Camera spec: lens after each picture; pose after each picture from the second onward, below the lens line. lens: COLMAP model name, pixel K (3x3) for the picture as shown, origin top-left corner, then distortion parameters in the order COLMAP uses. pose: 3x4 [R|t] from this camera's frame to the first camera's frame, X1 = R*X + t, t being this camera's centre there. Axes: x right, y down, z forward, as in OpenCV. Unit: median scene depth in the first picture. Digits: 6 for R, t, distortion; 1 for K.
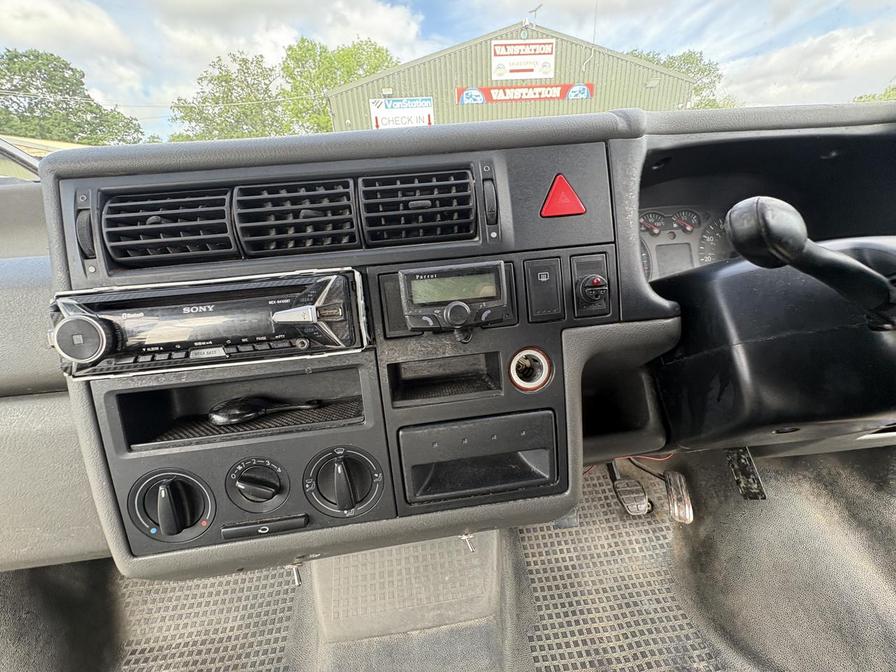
lens RADIAL K [[357.8, 0, 452.2], [0, 357.8, 337.9], [0, 0, 1]] dist [0.000497, -0.000160]
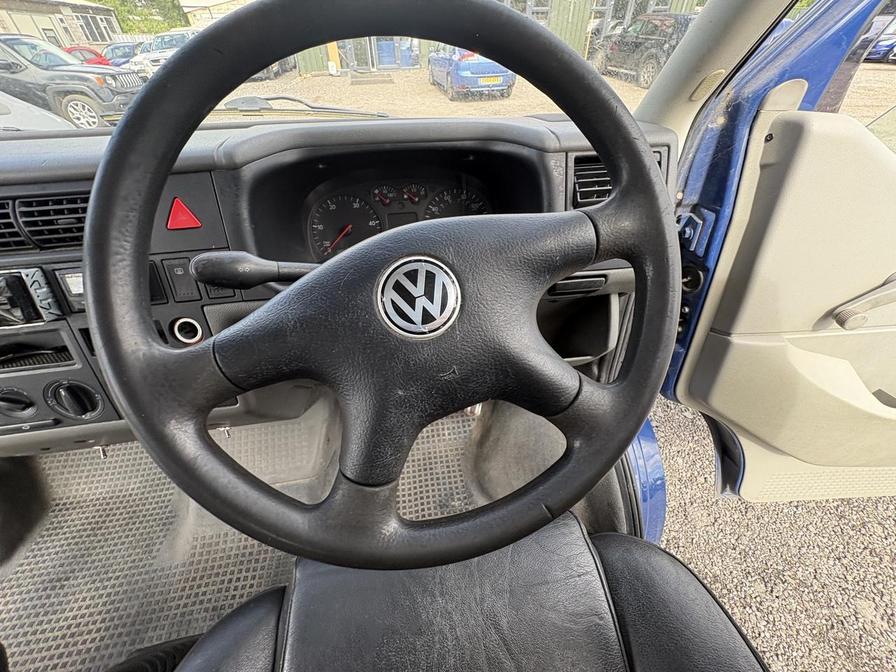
lens RADIAL K [[358.4, 0, 453.5], [0, 358.4, 337.5], [0, 0, 1]] dist [0.000104, 0.000108]
pose [[0.998320, 0.006454, 0.057589, 0.025888], [-0.021579, 0.963713, 0.266069, -0.006492], [-0.053782, -0.266864, 0.962232, -0.011016]]
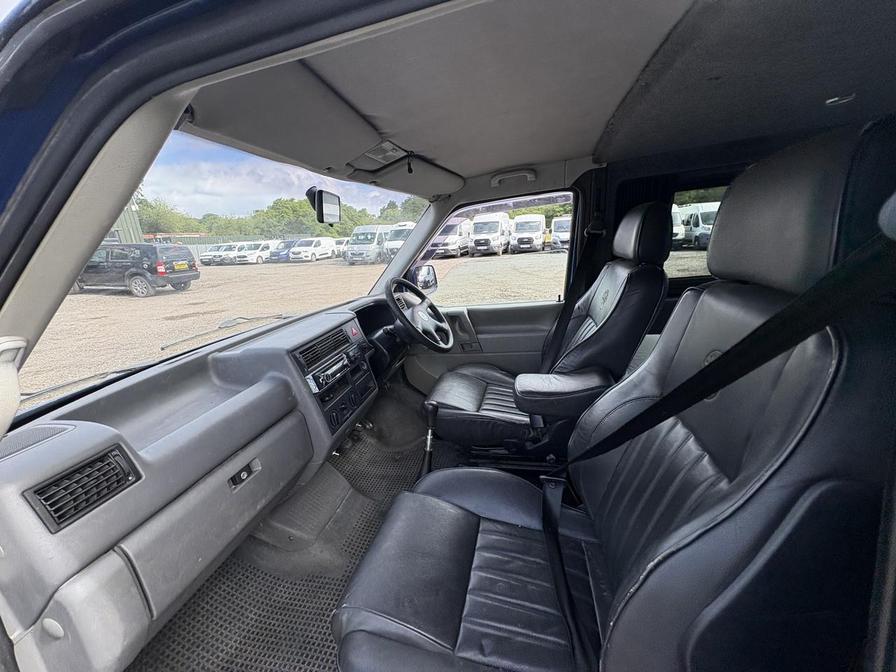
lens RADIAL K [[357.9, 0, 448.0], [0, 357.9, 336.0], [0, 0, 1]] dist [-0.003733, -0.000065]
pose [[0.328911, -0.219625, 0.918467, -0.076435], [0.420732, 0.904804, 0.065690, -0.002092], [-0.845460, 0.364822, 0.390003, -0.040018]]
